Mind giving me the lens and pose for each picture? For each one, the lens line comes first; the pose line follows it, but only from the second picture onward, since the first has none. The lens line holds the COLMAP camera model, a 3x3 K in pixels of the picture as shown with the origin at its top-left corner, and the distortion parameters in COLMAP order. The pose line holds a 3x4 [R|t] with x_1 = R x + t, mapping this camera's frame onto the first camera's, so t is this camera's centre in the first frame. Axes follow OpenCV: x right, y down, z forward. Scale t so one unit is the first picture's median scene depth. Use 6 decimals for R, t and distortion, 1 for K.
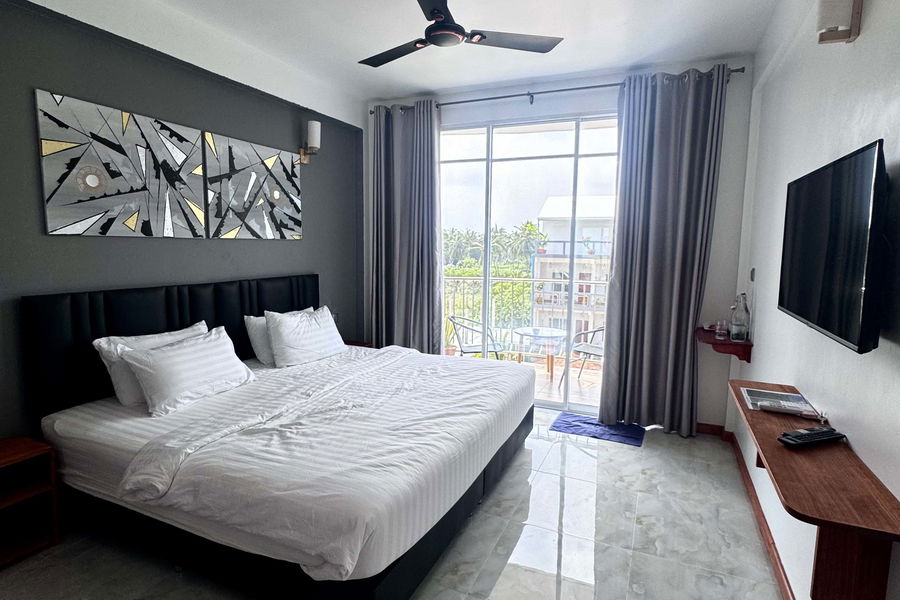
lens RADIAL K [[475.8, 0, 449.7], [0, 475.8, 297.4], [0, 0, 1]] dist [-0.001785, -0.001676]
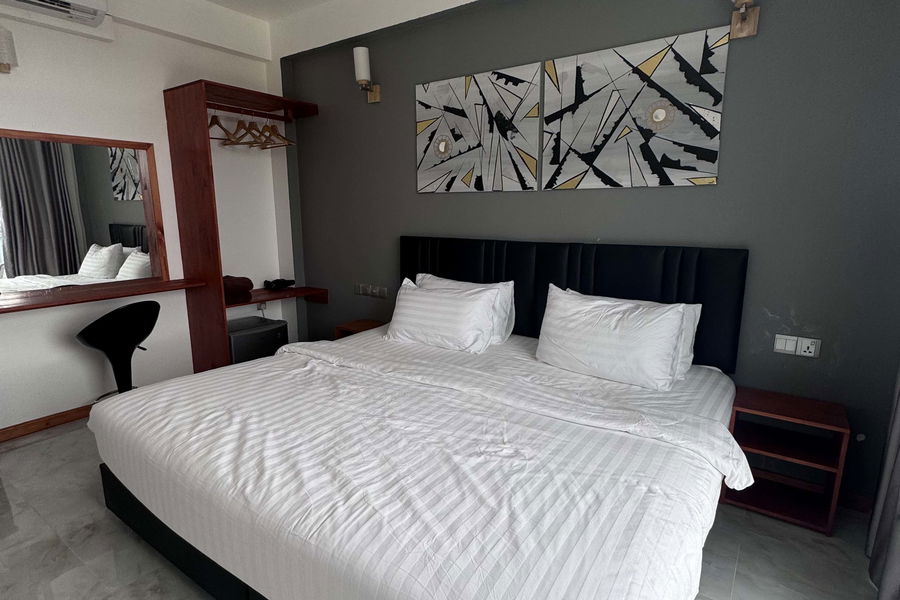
lens RADIAL K [[475.8, 0, 447.8], [0, 475.8, 305.0], [0, 0, 1]] dist [-0.001785, -0.001676]
pose [[-0.191040, 0.191803, -0.962660, 0.411763], [-0.103137, 0.971372, 0.214007, -0.090056], [0.976149, 0.140170, -0.165789, 1.023664]]
